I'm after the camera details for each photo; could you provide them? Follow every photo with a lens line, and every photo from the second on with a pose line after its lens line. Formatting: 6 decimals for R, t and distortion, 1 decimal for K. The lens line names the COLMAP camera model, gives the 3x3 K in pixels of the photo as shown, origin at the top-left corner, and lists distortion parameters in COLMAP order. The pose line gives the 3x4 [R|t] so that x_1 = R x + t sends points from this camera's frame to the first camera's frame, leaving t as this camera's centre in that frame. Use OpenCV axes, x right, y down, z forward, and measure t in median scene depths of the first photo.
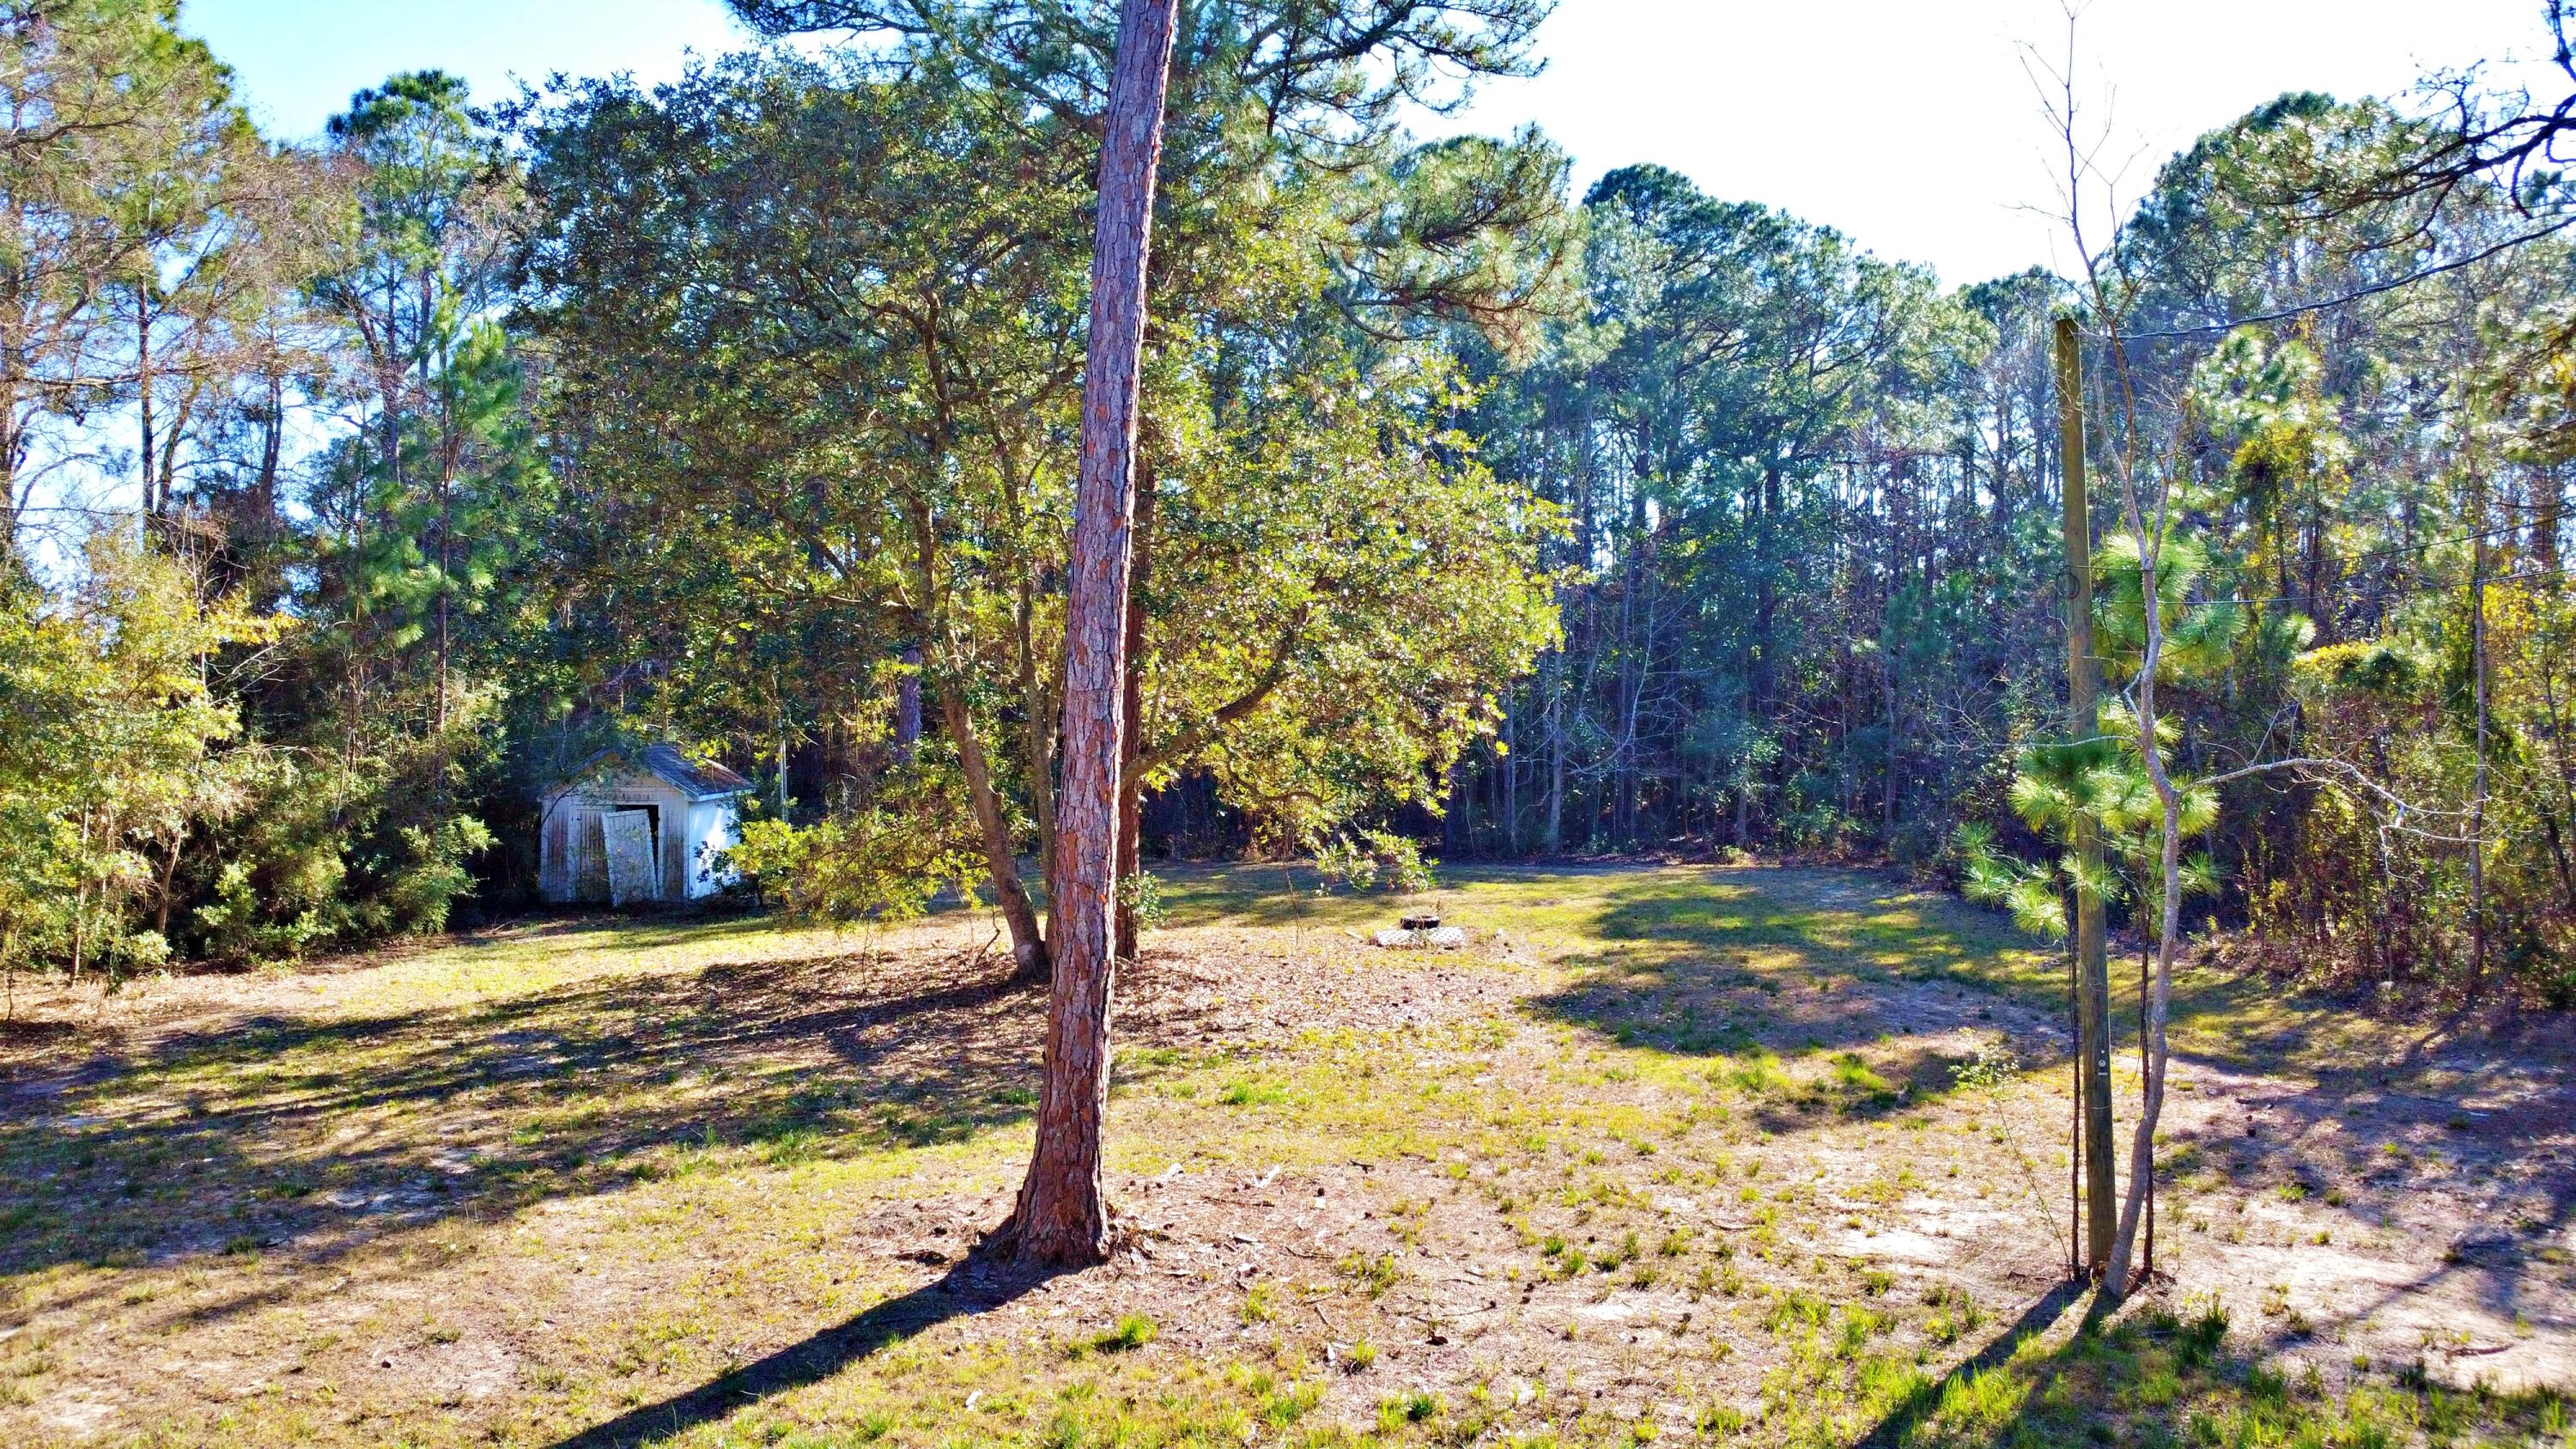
lens RADIAL K [[1847.4, 0, 1288.0], [0, 1847.4, 724.5], [0, 0, 1]] dist [-0.025900, -0.005091]
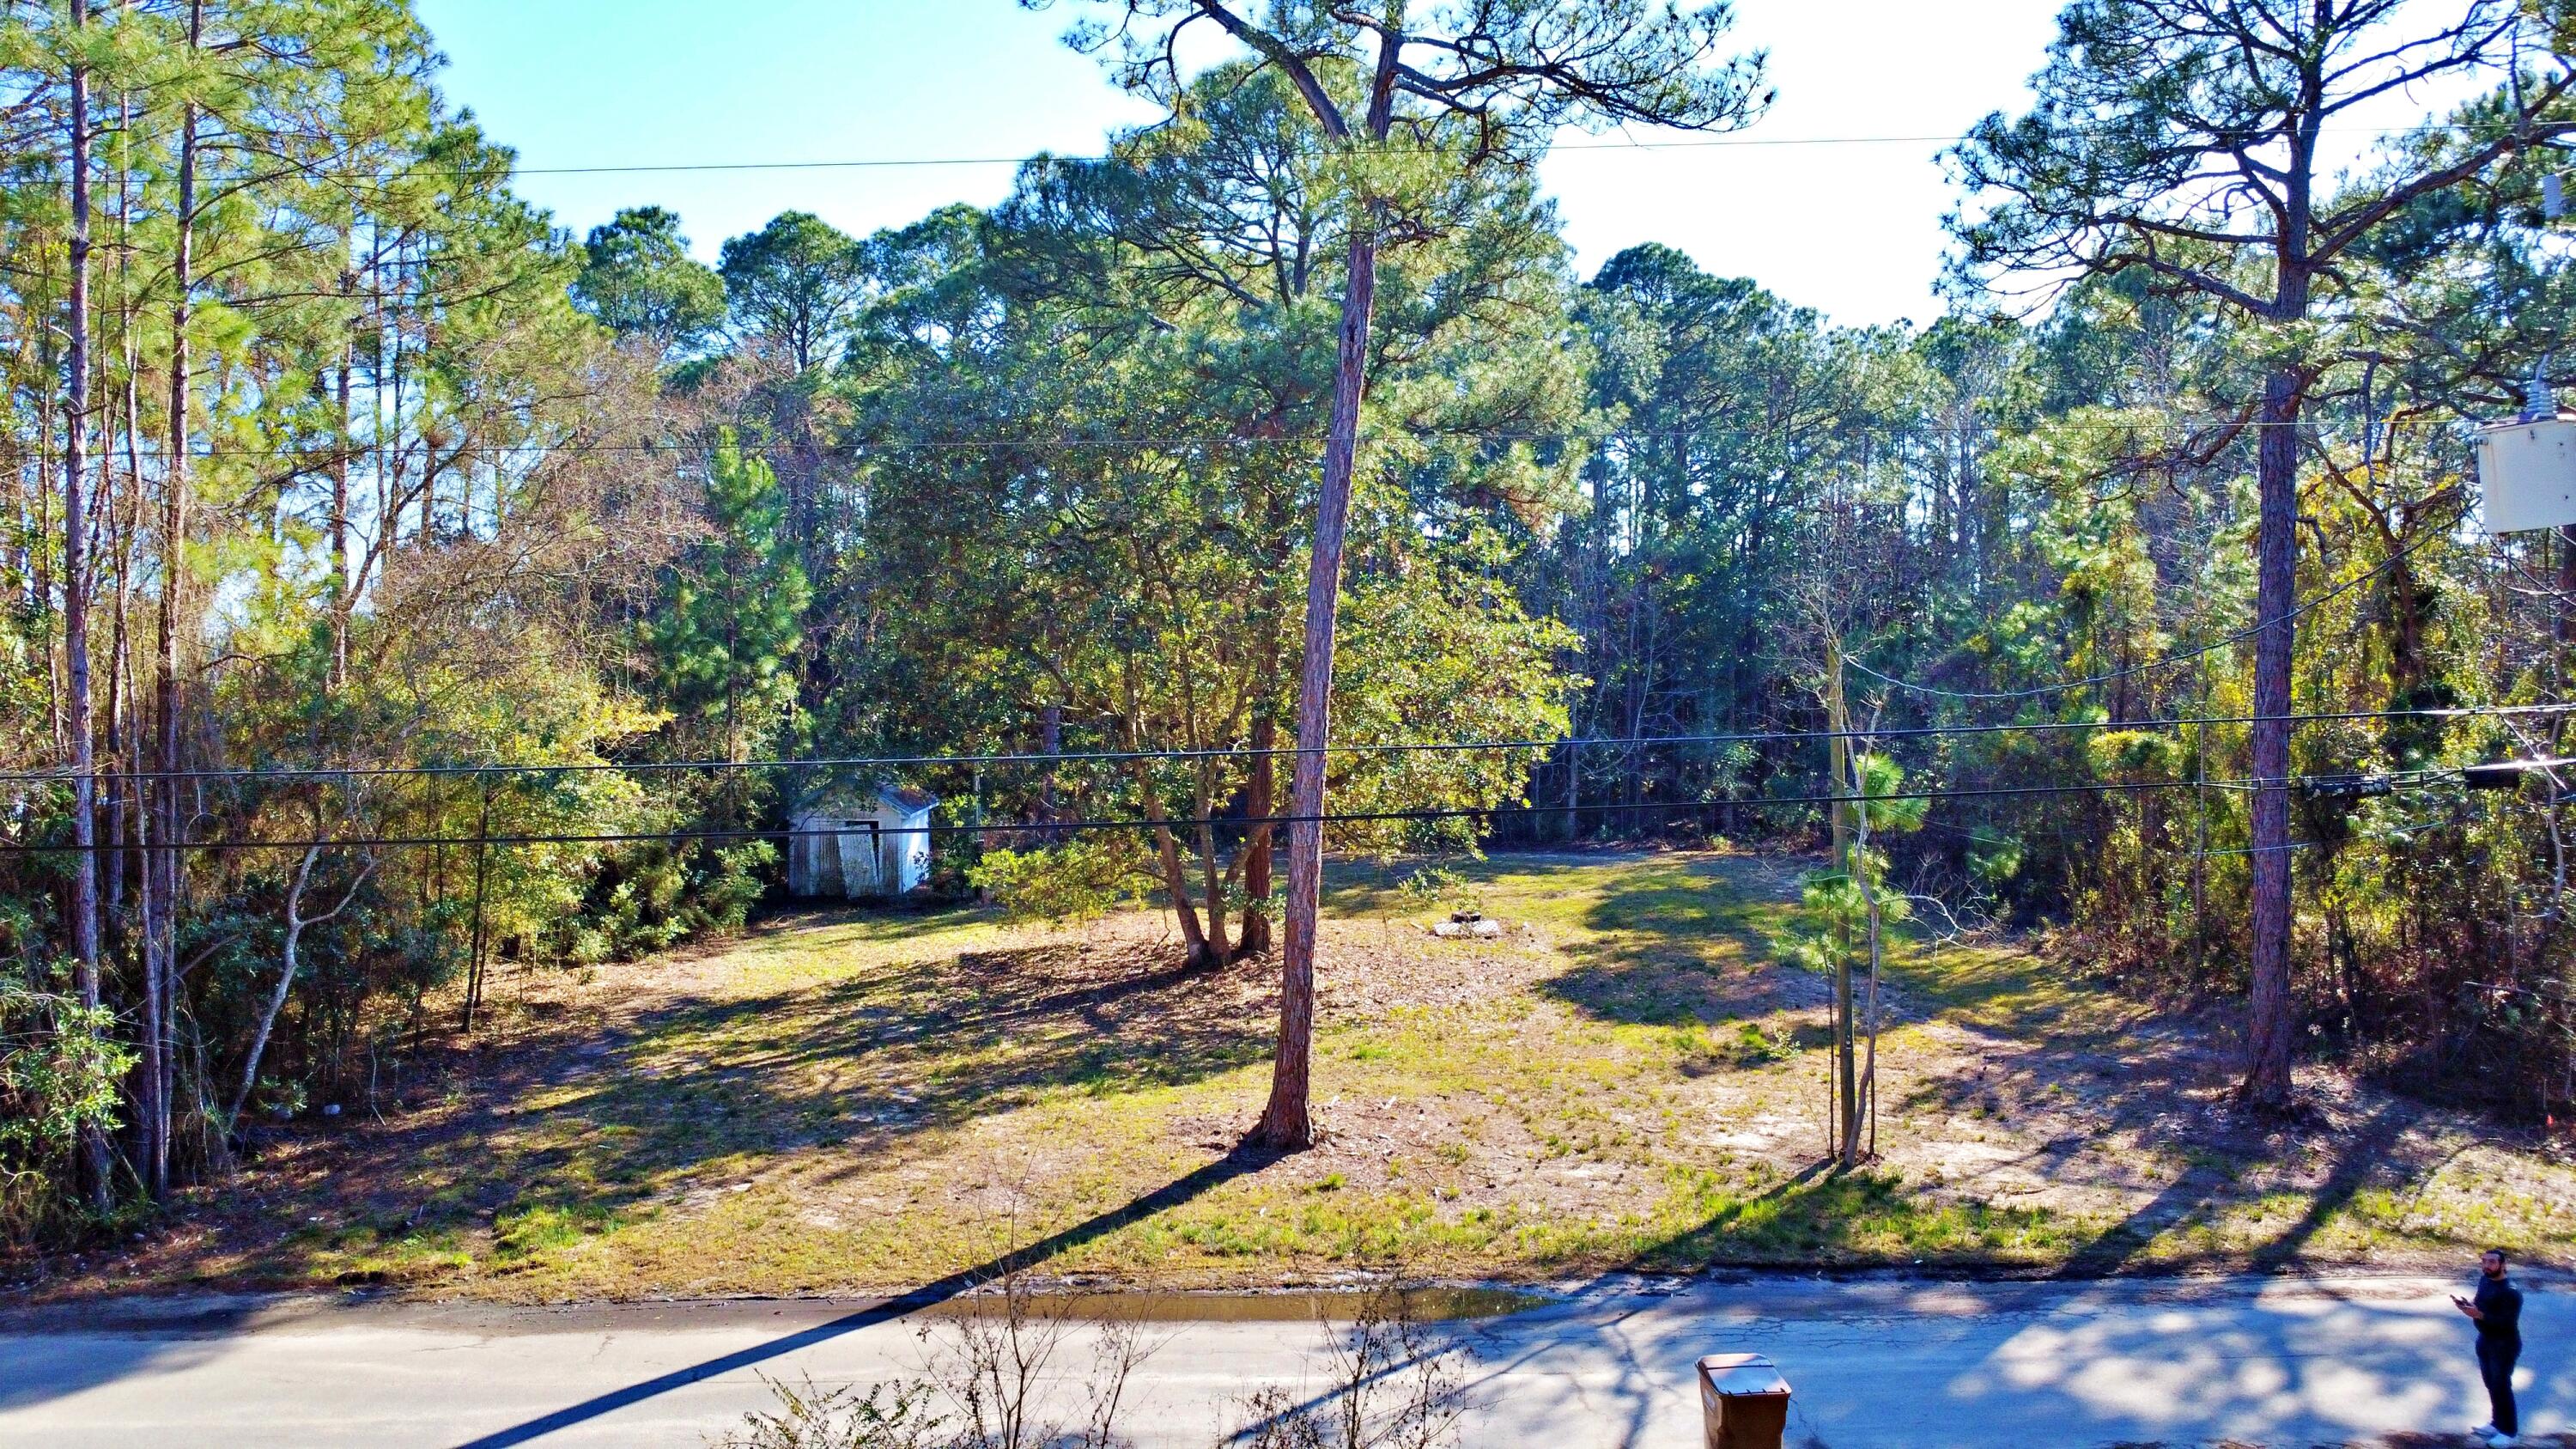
lens RADIAL K [[1847.4, 0, 1288.0], [0, 1847.4, 724.5], [0, 0, 1]] dist [-0.025900, -0.005091]
pose [[0.999885, -0.002853, -0.014918, -0.056117], [0.003401, 0.999316, 0.036827, -0.123101], [0.014802, -0.036874, 0.999210, -0.508736]]
